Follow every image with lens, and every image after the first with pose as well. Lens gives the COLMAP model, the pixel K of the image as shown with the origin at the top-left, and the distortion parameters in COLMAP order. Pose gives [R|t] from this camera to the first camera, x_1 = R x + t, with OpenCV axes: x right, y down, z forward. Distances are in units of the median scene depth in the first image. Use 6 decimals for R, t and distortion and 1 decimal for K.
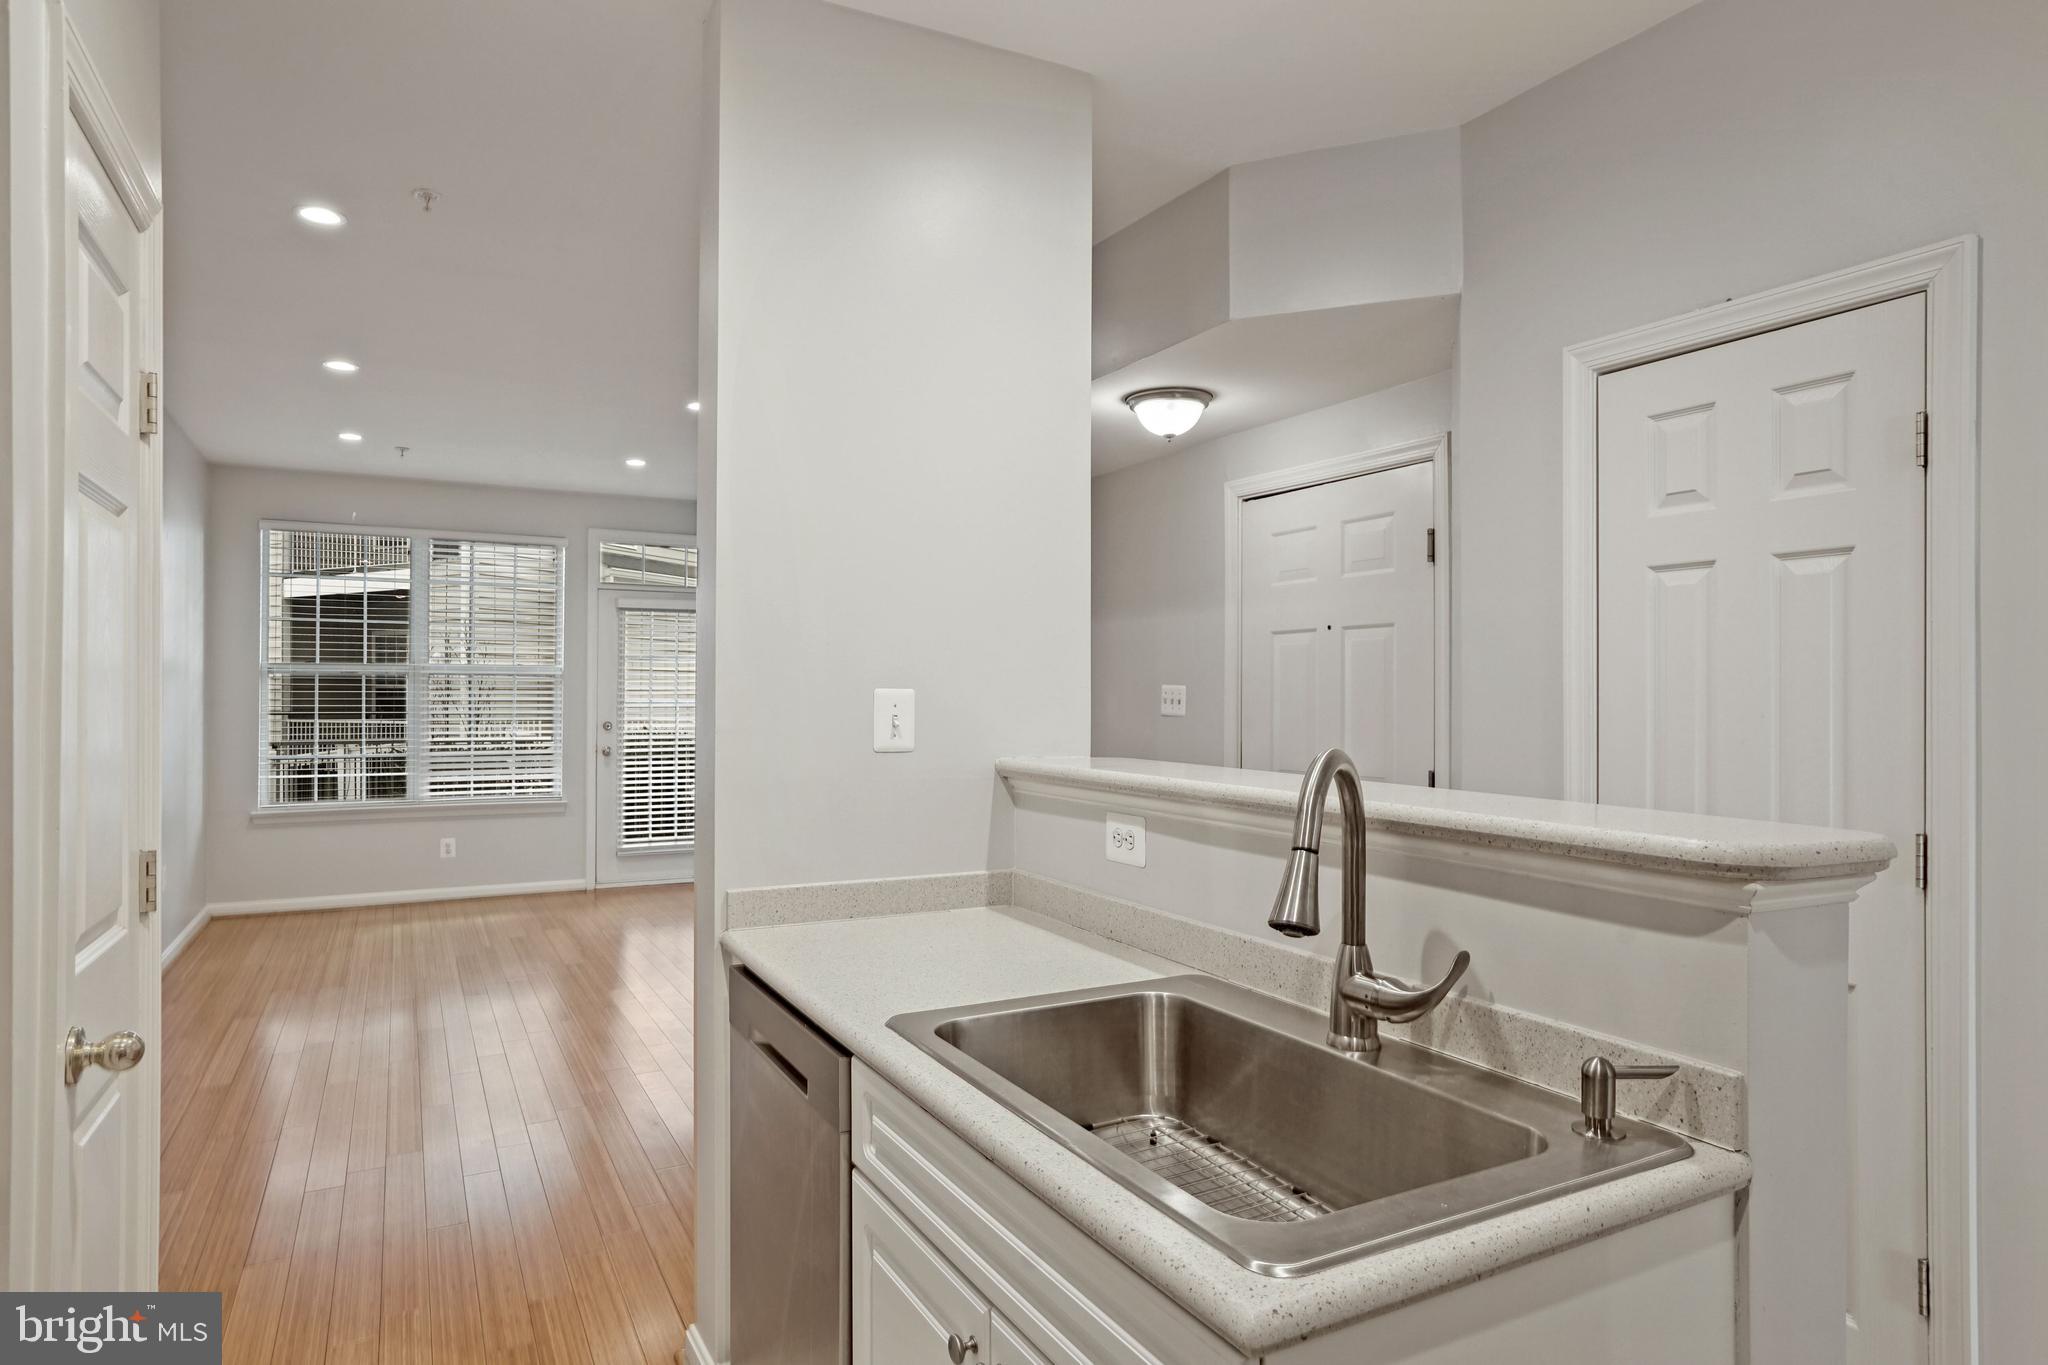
lens RADIAL K [[1217.5, 0, 1017.6], [0, 1217.5, 687.8], [0, 0, 1]] dist [0.005658, 0.003562]
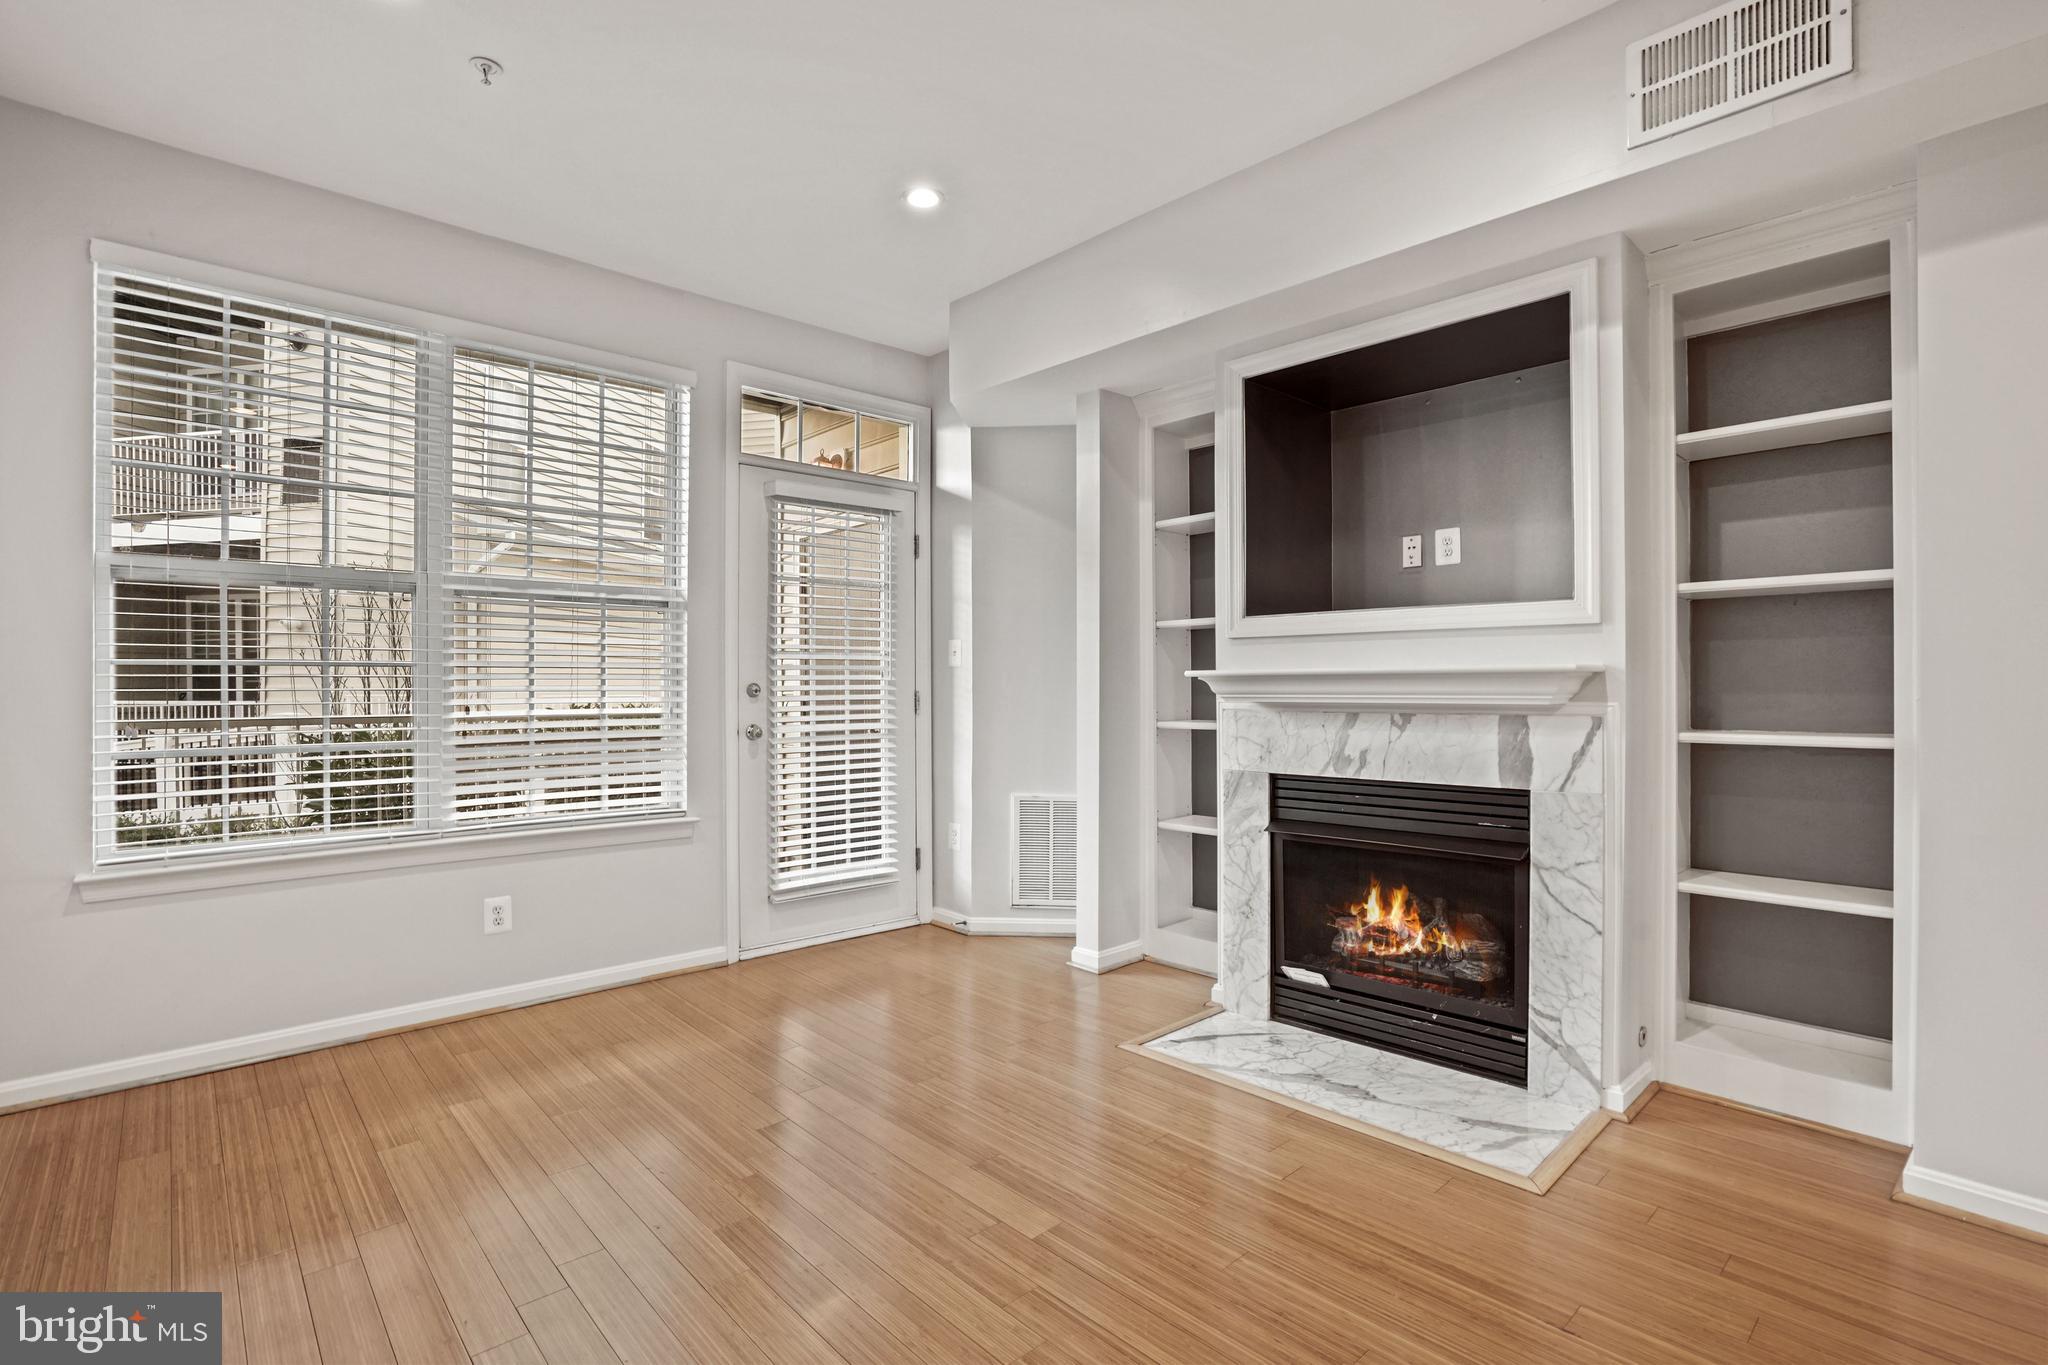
lens RADIAL K [[964.8, 0, 1013.5], [0, 964.8, 687.3], [0, 0, 1]] dist [-0.047399, 0.015553]
pose [[0.966572, -0.004608, 0.256353, -0.354510], [0.002312, 0.999954, 0.009257, 0.027526], [-0.256384, -0.008355, 0.966539, 0.535166]]
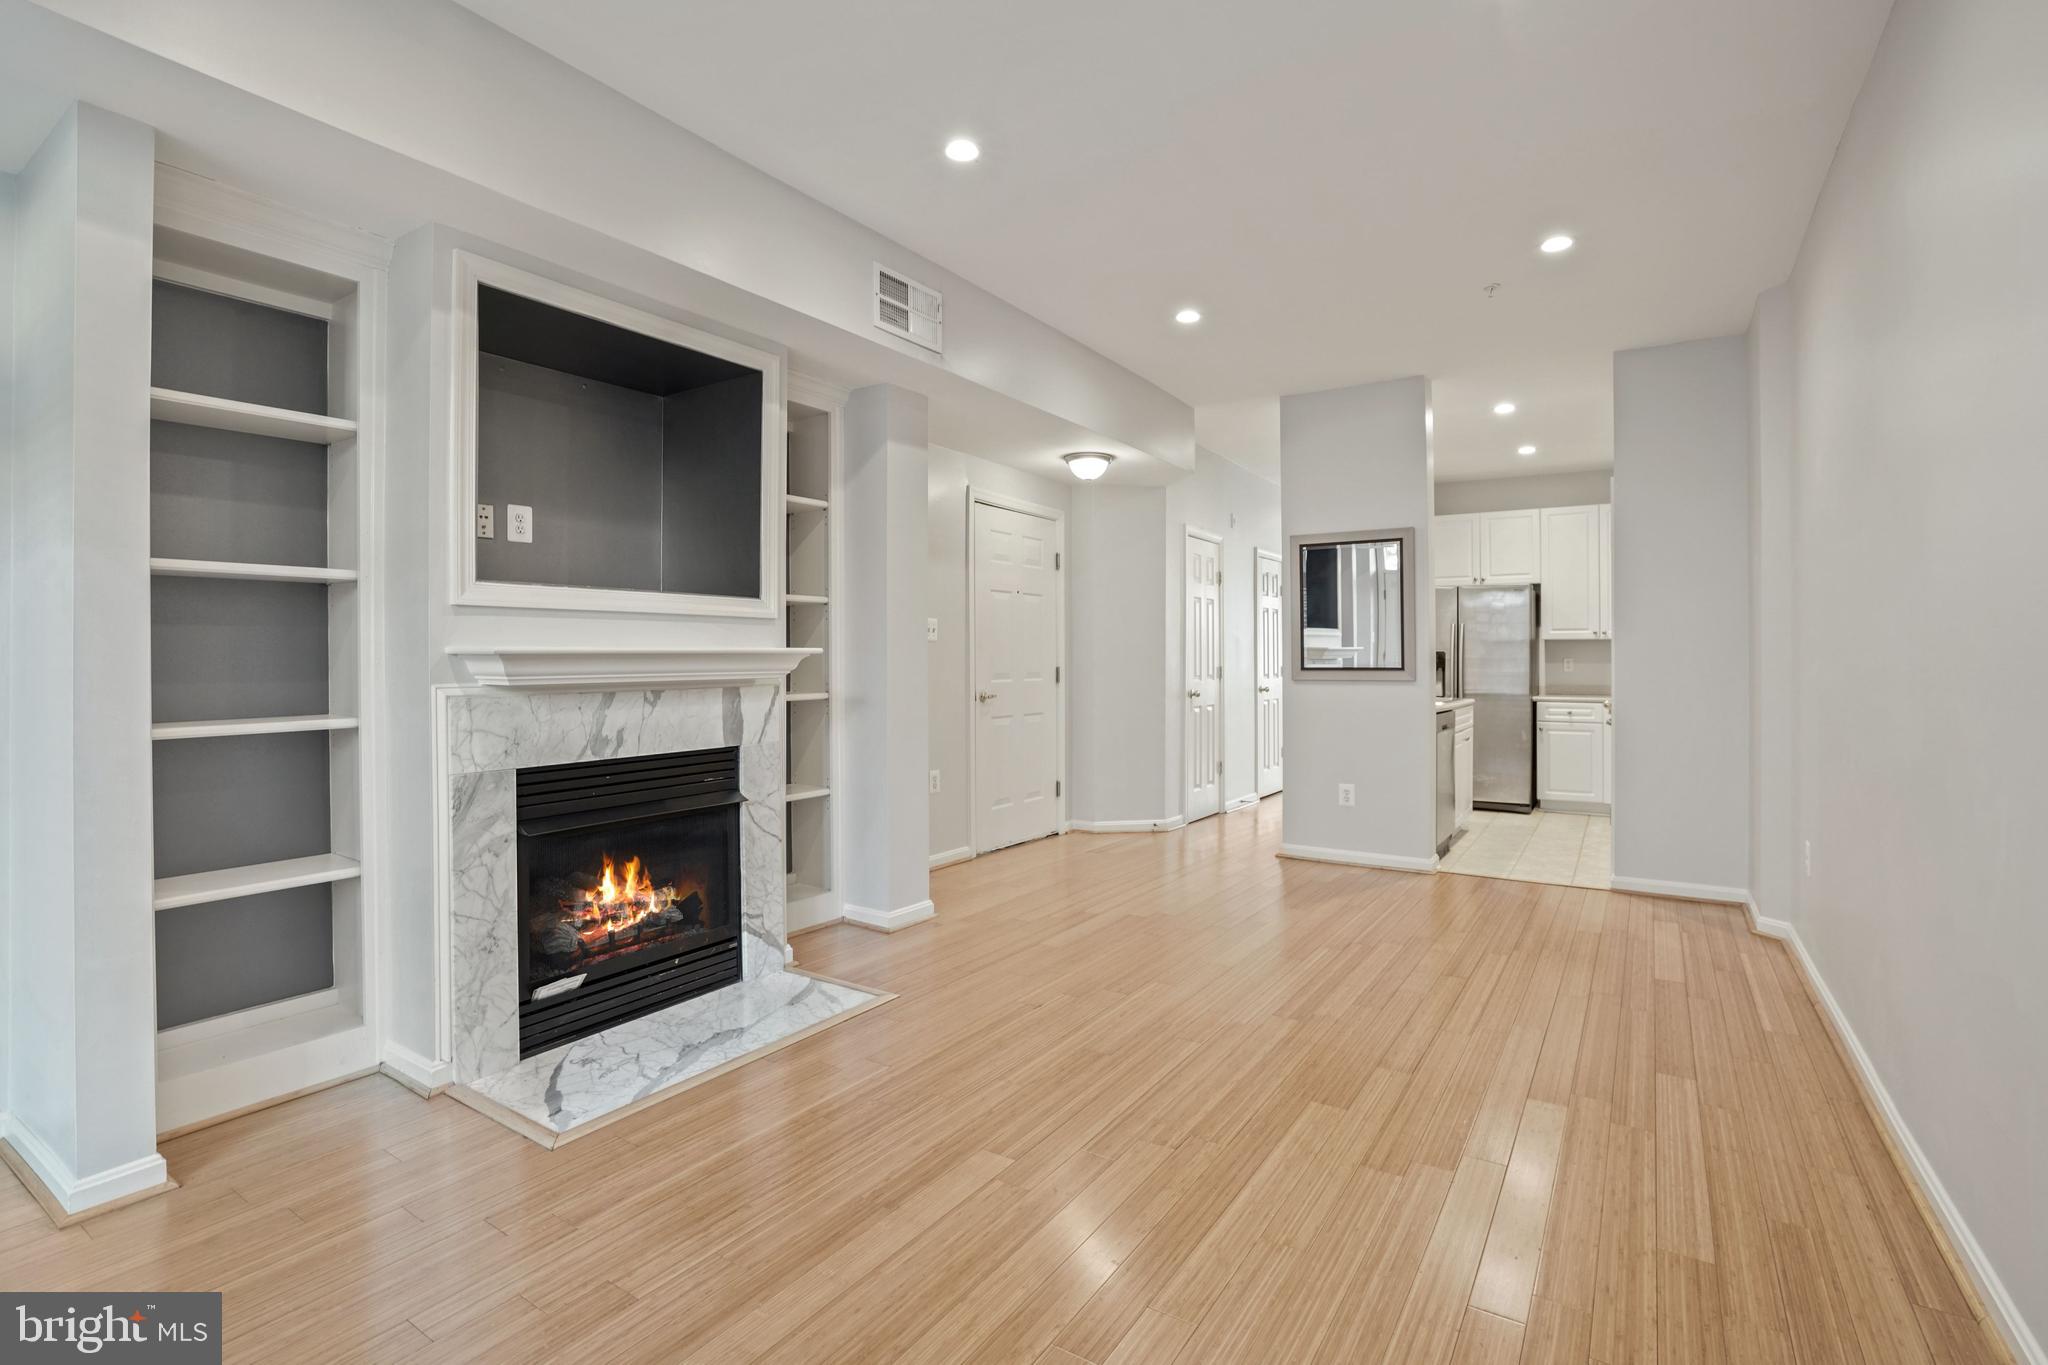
lens RADIAL K [[964.8, 0, 1029.3], [0, 964.8, 660.8], [0, 0, 1]] dist [-0.047399, 0.015553]
pose [[-0.489620, -0.002038, 0.871933, -0.530601], [-0.006660, 0.999977, -0.001402, 0.028614], [-0.871910, -0.006493, -0.489623, 0.905624]]
